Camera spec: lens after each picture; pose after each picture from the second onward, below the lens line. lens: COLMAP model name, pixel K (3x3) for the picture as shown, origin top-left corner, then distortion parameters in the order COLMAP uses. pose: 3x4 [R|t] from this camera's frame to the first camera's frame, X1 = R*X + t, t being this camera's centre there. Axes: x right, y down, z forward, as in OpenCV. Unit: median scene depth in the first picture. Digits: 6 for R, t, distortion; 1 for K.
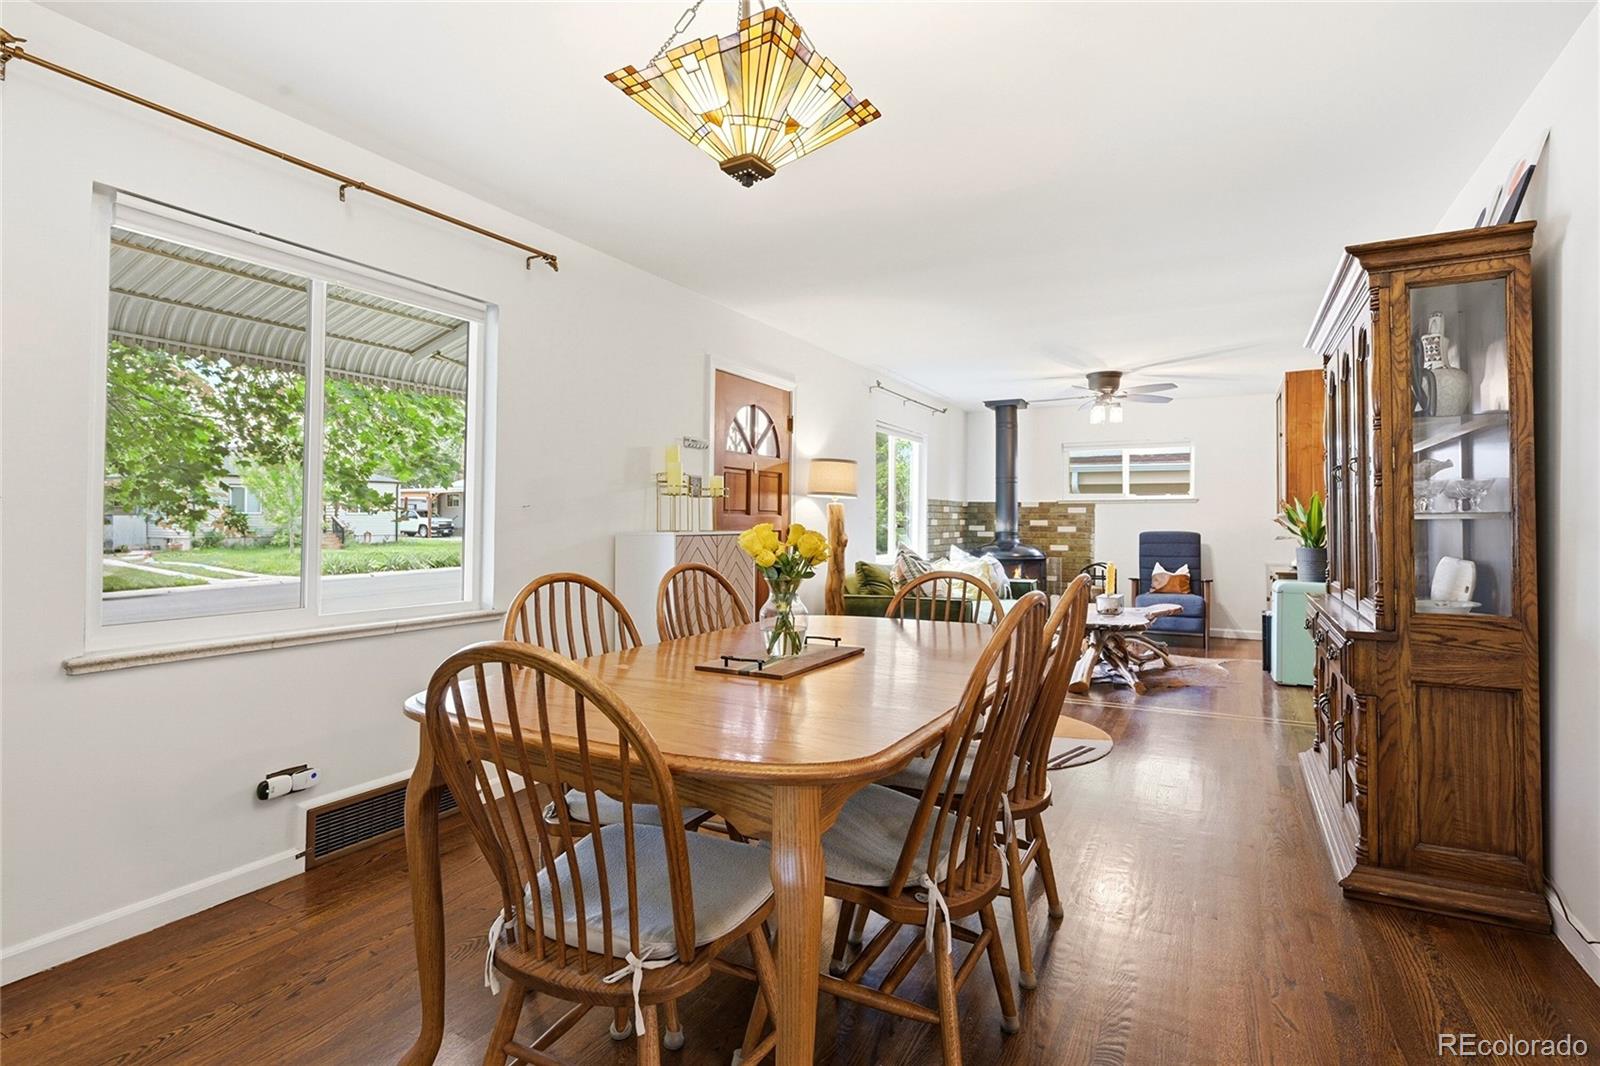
lens RADIAL K [[791.2, 0, 789.1], [0, 791.2, 523.8], [0, 0, 1]] dist [-0.037428, -0.000035]
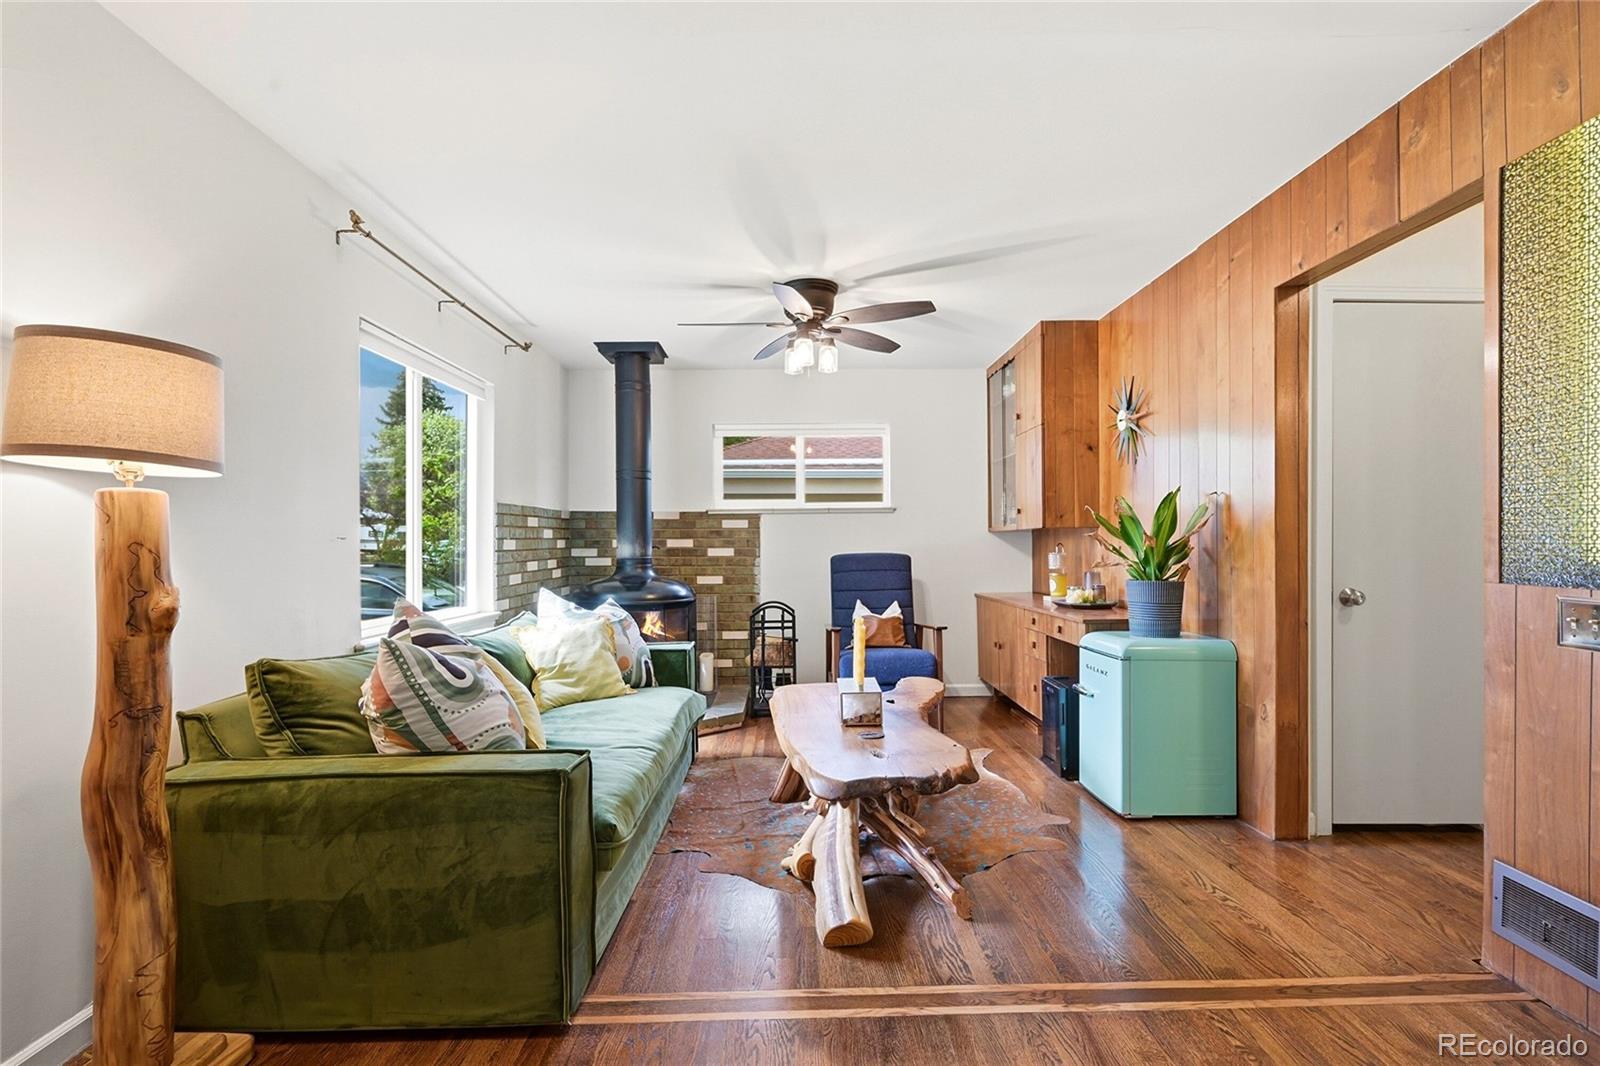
lens RADIAL K [[772.5, 0, 798.0], [0, 772.5, 537.5], [0, 0, 1]] dist [0.000401, 0.000148]
pose [[0.870135, -0.008412, 0.492742, 0.092221], [0.012669, 0.999906, -0.005302, -0.001401], [-0.492651, 0.010856, 0.870159, 0.423526]]
